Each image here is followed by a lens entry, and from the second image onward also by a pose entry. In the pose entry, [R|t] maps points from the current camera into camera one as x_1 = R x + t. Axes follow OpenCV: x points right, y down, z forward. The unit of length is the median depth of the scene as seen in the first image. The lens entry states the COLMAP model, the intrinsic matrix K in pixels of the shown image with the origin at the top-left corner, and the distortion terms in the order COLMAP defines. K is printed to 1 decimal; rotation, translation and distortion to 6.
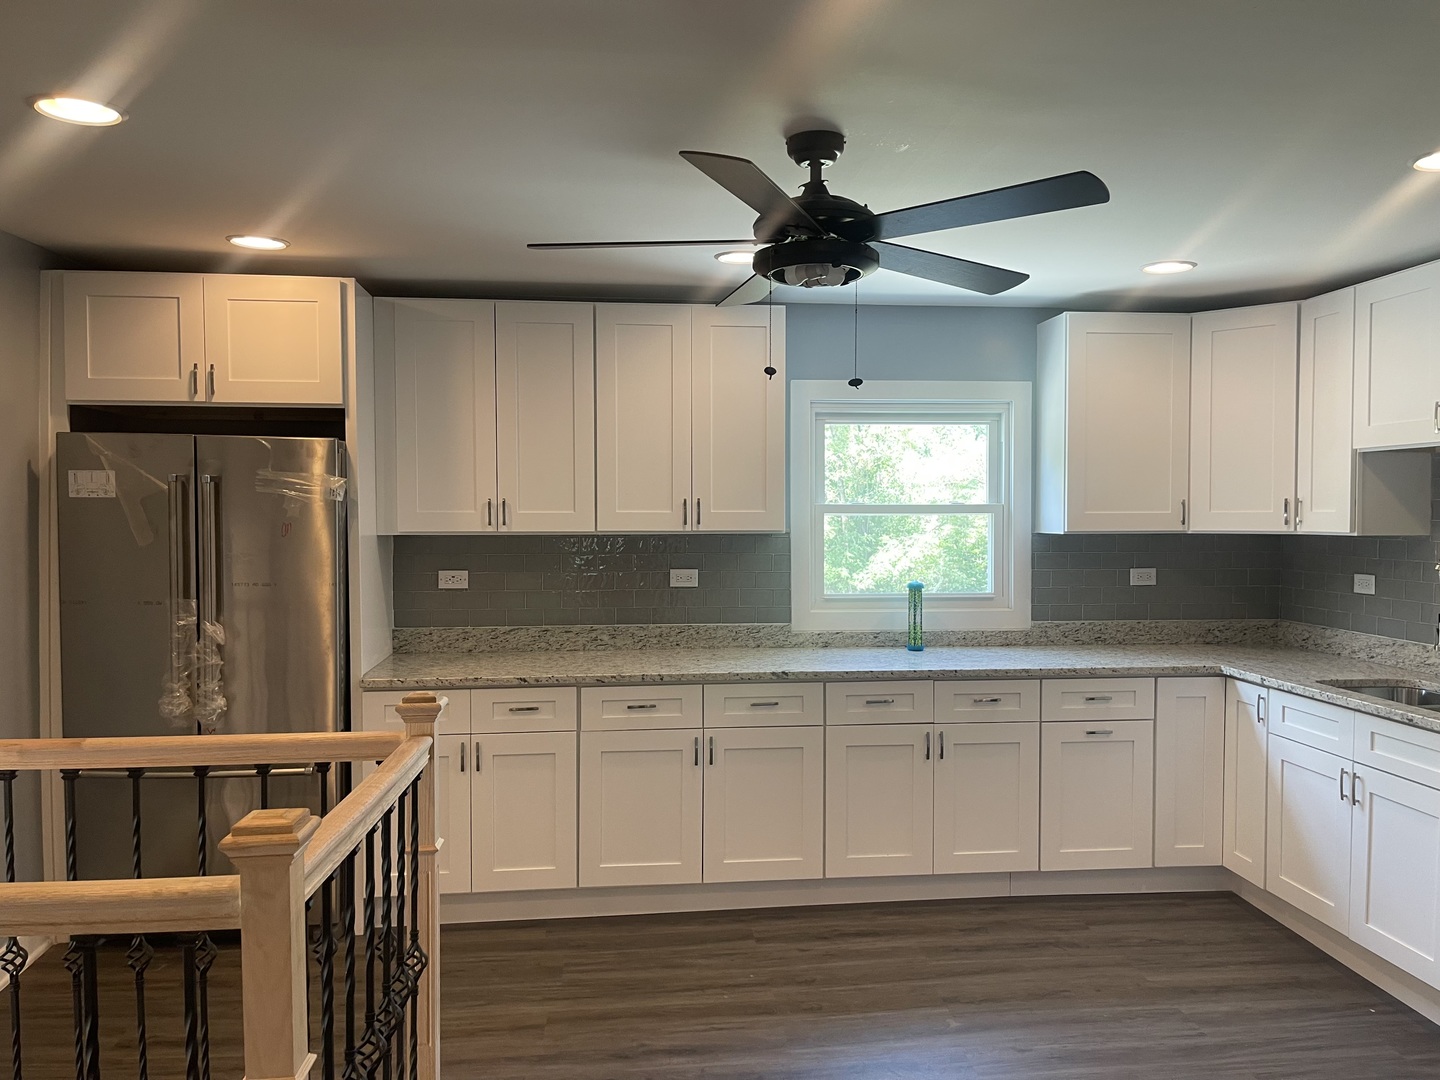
lens RADIAL K [[1091.6, 0, 727.9], [0, 1091.6, 548.3], [0, 0, 1]] dist [0.052924, -0.024989]
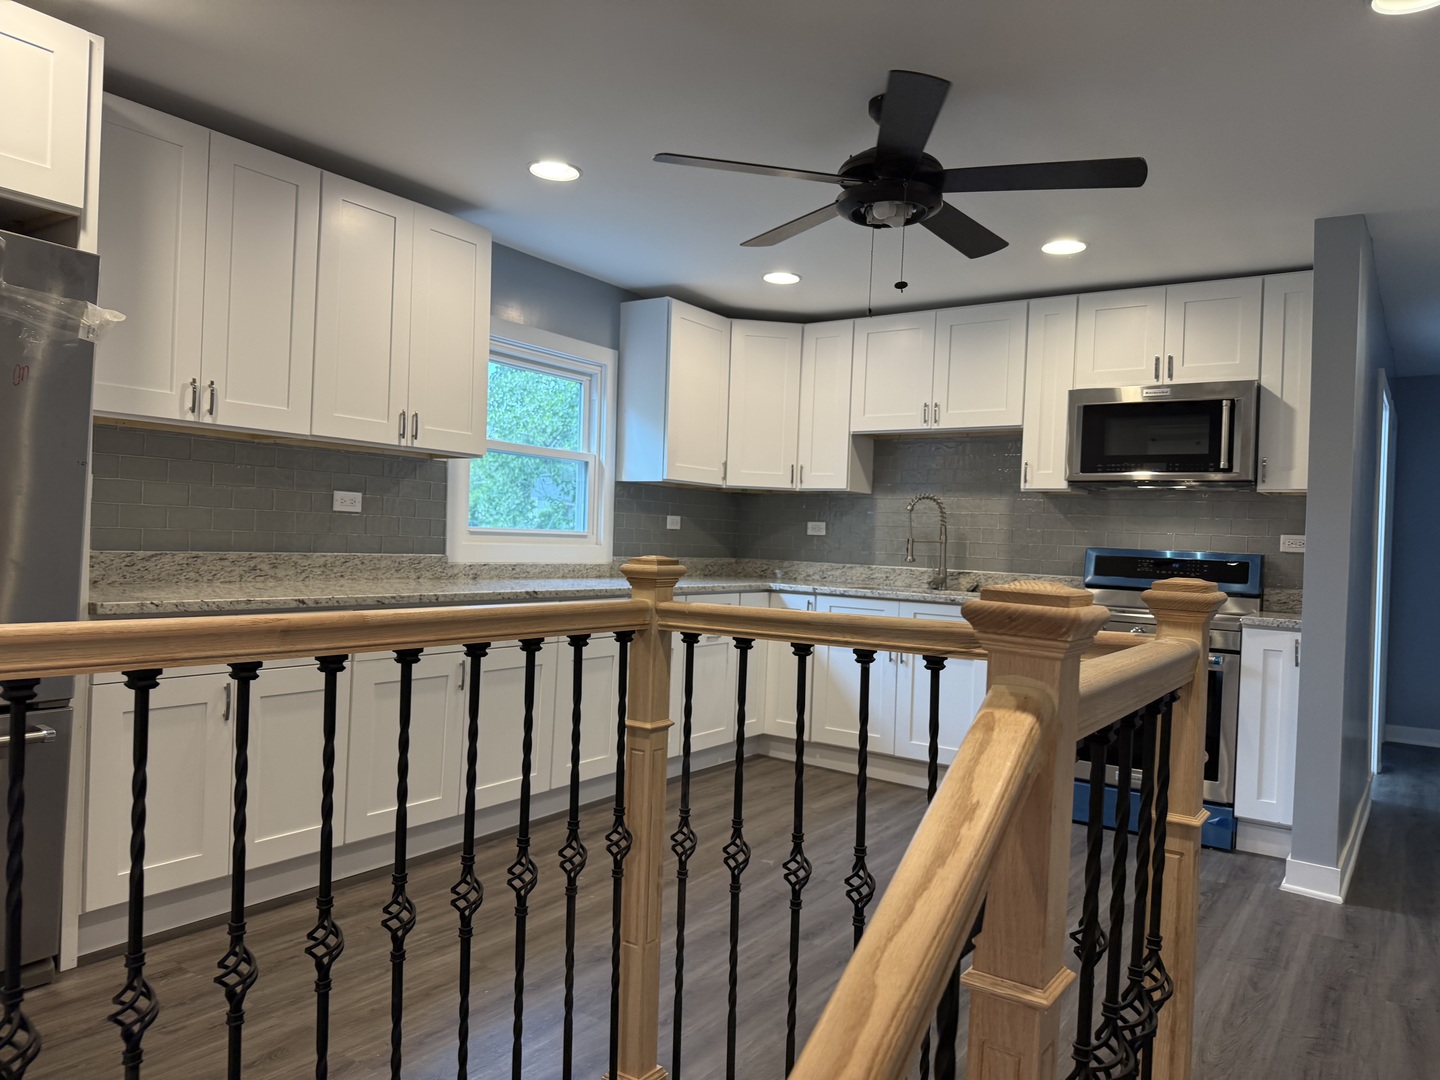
lens RADIAL K [[1048.7, 0, 734.1], [0, 1048.7, 531.6], [0, 0, 1]] dist [0.076784, -0.005110]
pose [[0.639635, 0.030879, 0.768058, -0.564673], [-0.012107, 0.999474, -0.030101, 0.082556], [-0.768583, 0.009955, 0.639672, 0.219663]]
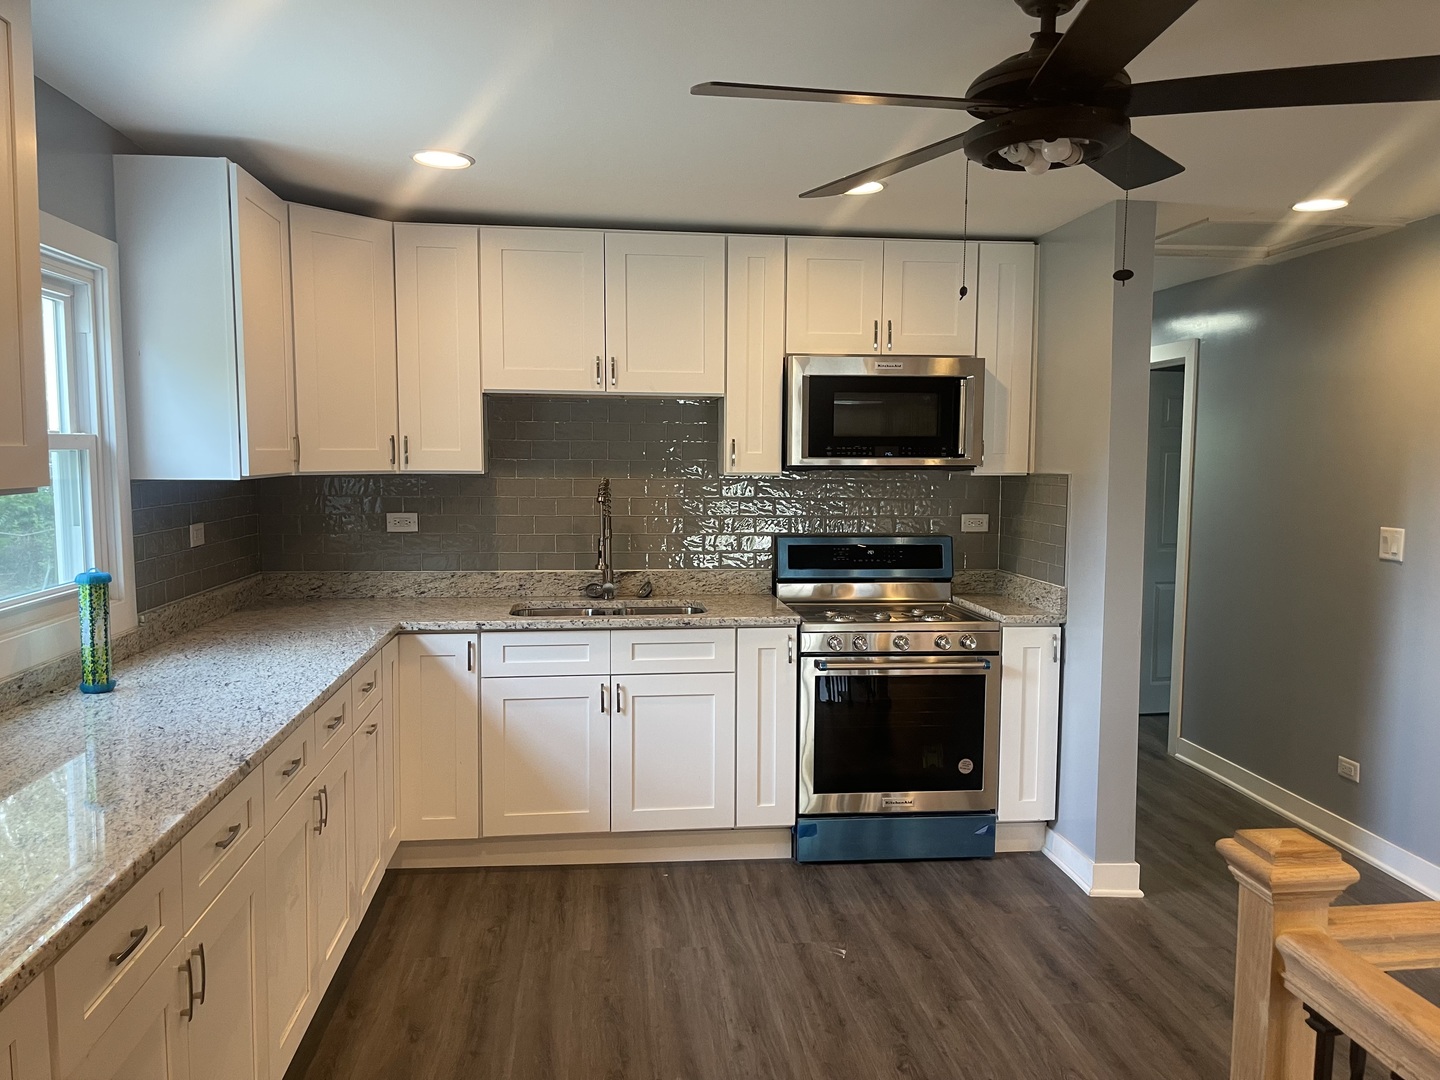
lens RADIAL K [[1091.6, 0, 731.2], [0, 1091.6, 552.8], [0, 0, 1]] dist [0.052924, -0.024989]
pose [[-0.015025, -0.090837, 0.995752, -0.442556], [0.027601, 0.995448, 0.091226, -0.023850], [-0.999506, 0.028854, -0.012449, 0.746896]]
